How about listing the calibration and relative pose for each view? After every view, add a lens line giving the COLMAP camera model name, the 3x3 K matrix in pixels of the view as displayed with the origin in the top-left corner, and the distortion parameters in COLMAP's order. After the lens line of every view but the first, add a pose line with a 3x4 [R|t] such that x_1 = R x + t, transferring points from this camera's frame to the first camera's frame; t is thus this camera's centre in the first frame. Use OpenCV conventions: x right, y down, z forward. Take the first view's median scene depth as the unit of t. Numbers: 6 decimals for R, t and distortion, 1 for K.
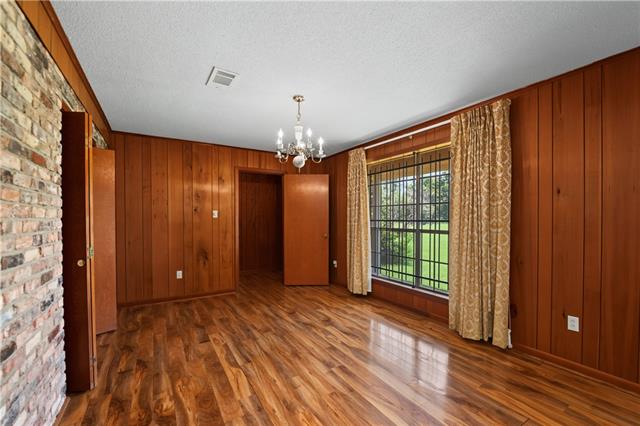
lens RADIAL K [[267.5, 0, 332.1], [0, 267.5, 223.2], [0, 0, 1]] dist [-0.009424, -0.001019]
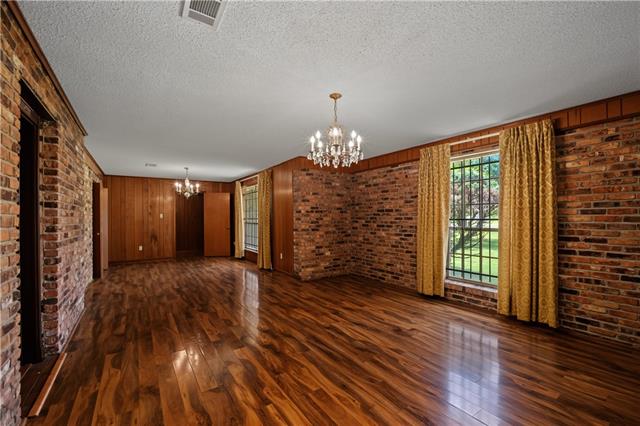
lens RADIAL K [[267.5, 0, 328.0], [0, 267.5, 216.3], [0, 0, 1]] dist [-0.009424, -0.001019]
pose [[0.999163, -0.006752, 0.040339, 0.953231], [0.007477, 0.999812, -0.017870, 0.015745], [-0.040211, 0.018157, 0.999026, -1.318868]]
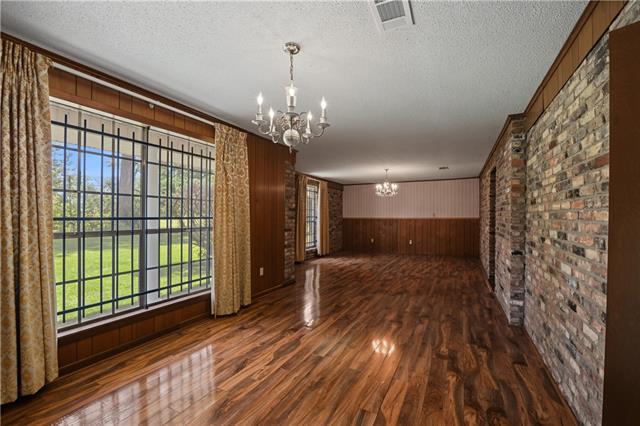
lens RADIAL K [[267.5, 0, 321.4], [0, 267.5, 215.8], [0, 0, 1]] dist [-0.009424, -0.001019]
pose [[-0.487268, -0.006731, 0.873226, -0.725217], [0.004413, 0.999939, 0.010170, -0.026728], [-0.873241, 0.008809, -0.487209, 1.179163]]
